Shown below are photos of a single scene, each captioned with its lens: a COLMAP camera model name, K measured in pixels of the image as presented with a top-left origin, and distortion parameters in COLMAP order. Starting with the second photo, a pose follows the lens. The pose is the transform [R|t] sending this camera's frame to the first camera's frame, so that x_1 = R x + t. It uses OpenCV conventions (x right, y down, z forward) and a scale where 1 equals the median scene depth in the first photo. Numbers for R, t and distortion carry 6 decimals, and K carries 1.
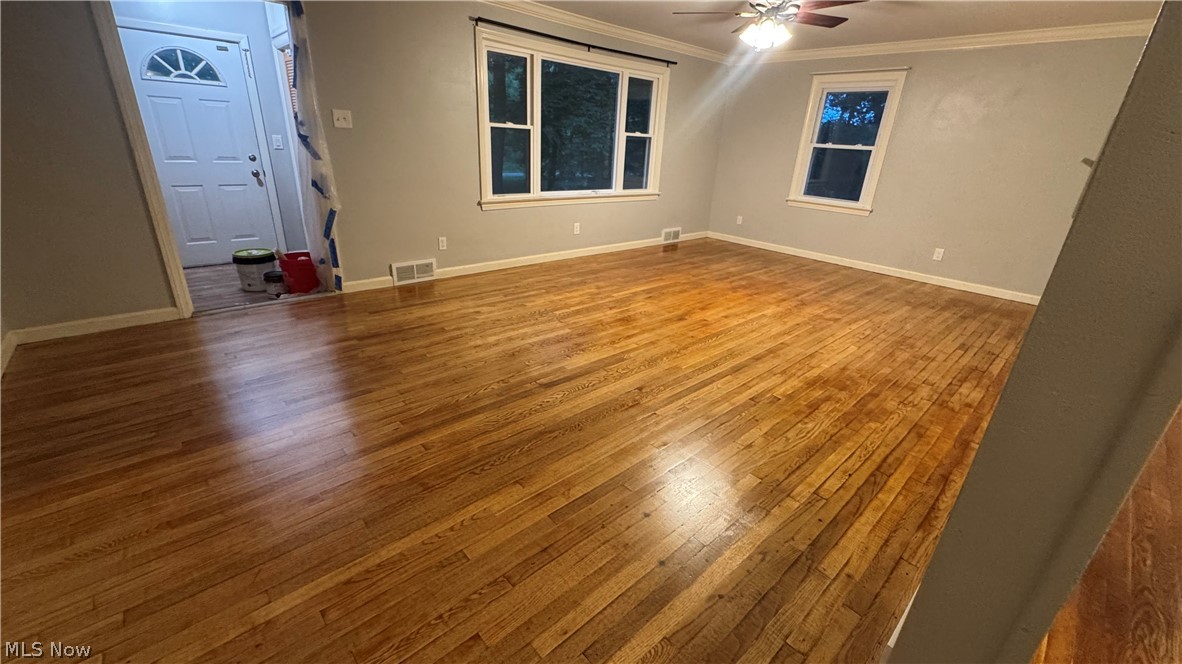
lens RADIAL K [[472.0, 0, 589.0], [0, 472.0, 332.4], [0, 0, 1]] dist [-0.002170, -0.000913]
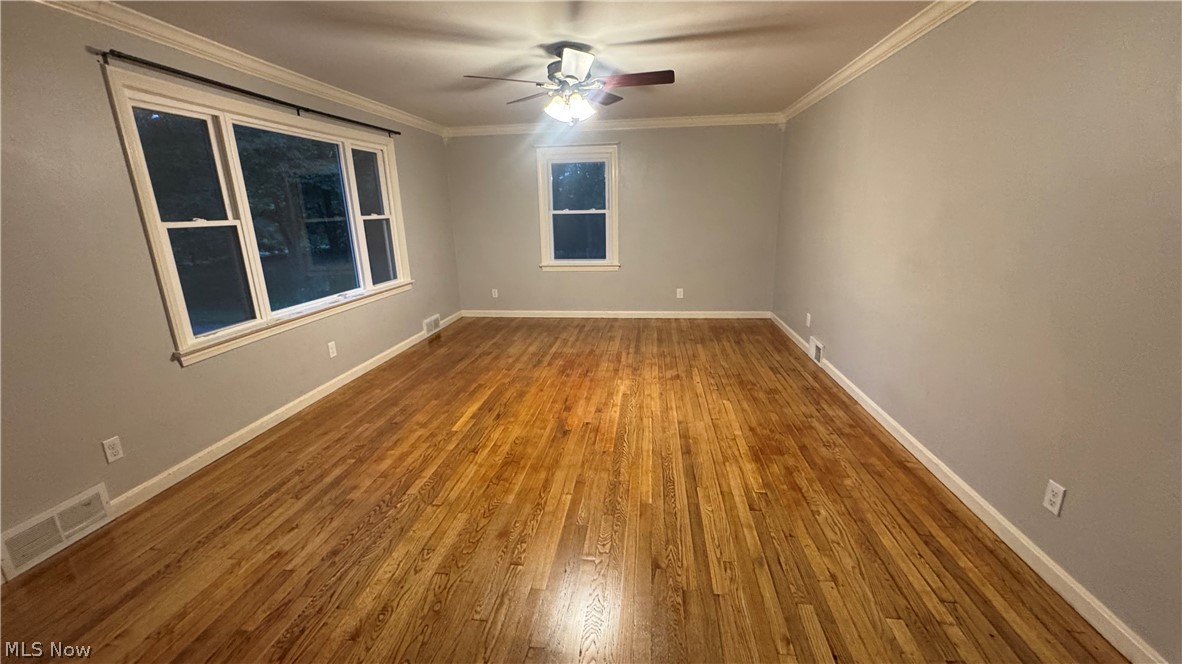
lens RADIAL K [[472.0, 0, 590.3], [0, 472.0, 332.6], [0, 0, 1]] dist [-0.002170, -0.000913]
pose [[0.758892, -0.231060, 0.608847, -0.203199], [0.302096, 0.953162, -0.014815, -0.149269], [-0.576907, 0.195173, 0.793149, 0.263087]]
